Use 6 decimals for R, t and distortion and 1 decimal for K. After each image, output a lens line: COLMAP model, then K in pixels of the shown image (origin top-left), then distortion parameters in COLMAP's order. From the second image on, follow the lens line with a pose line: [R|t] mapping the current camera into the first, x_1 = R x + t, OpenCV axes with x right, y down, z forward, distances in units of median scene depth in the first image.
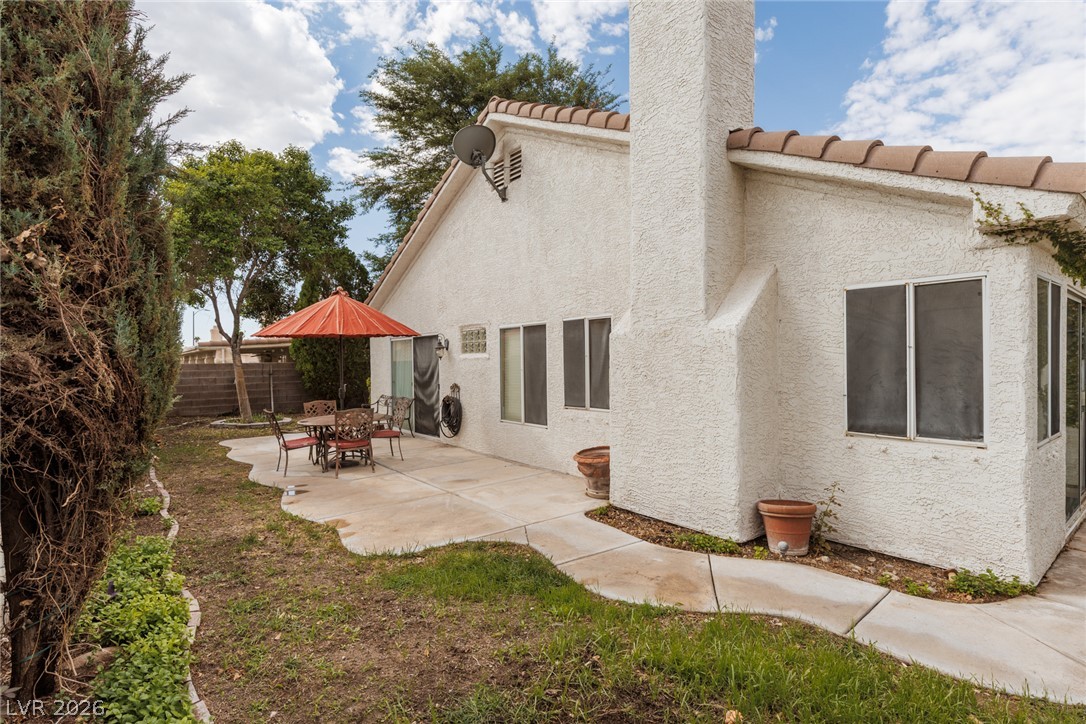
lens RADIAL K [[522.1, 0, 543.0], [0, 522.1, 362.0], [0, 0, 1]] dist [0.000273, 0.000200]
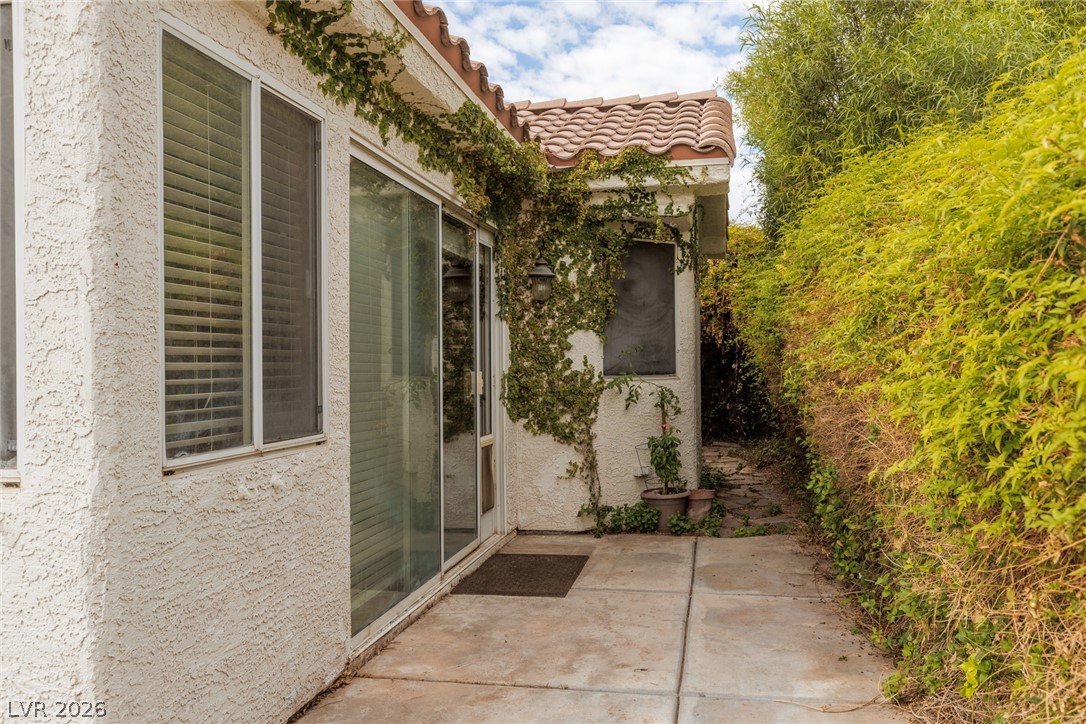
lens RADIAL K [[872.4, 0, 543.0], [0, 872.4, 362.0], [0, 0, 1]] dist [0.054467, 0.001181]
pose [[0.763957, 0.005106, 0.645247, 0.281139], [0.005768, 0.999875, -0.014741, 0.036111], [-0.645241, 0.014983, 0.763832, 0.122622]]
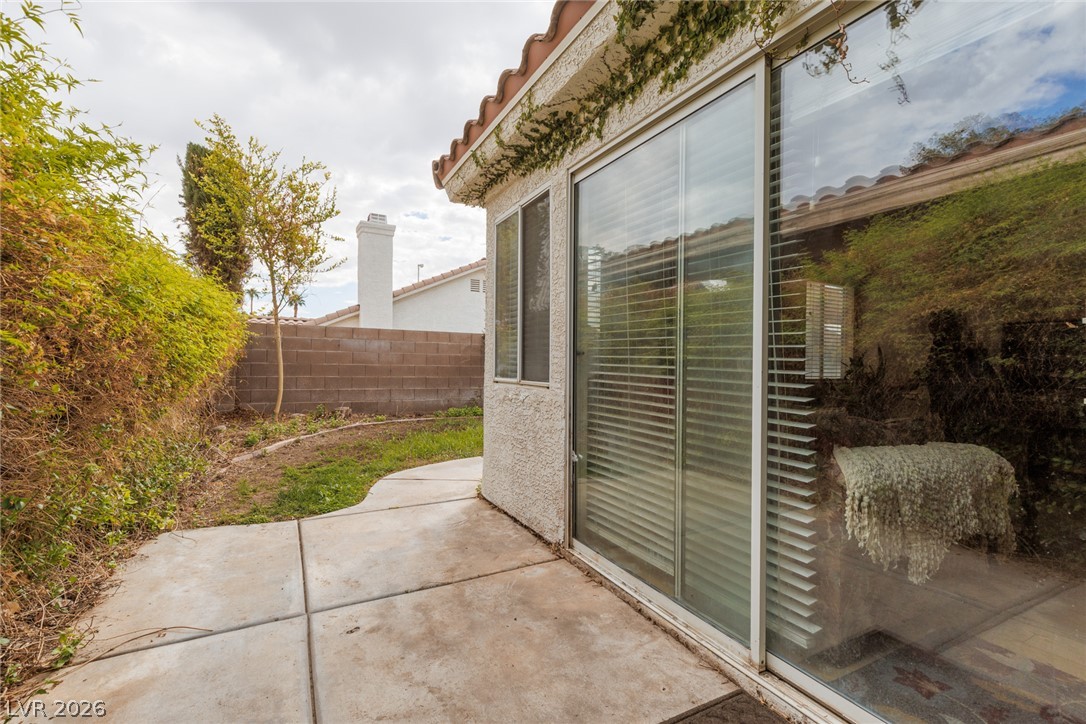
lens RADIAL K [[497.8, 0, 552.4], [0, 497.8, 358.8], [0, 0, 1]] dist [-0.000308, -0.000139]
pose [[-0.182213, -0.002249, -0.983256, 0.739312], [-0.018158, 0.999835, 0.001078, 0.043868], [0.983091, 0.018051, -0.182224, 0.495848]]
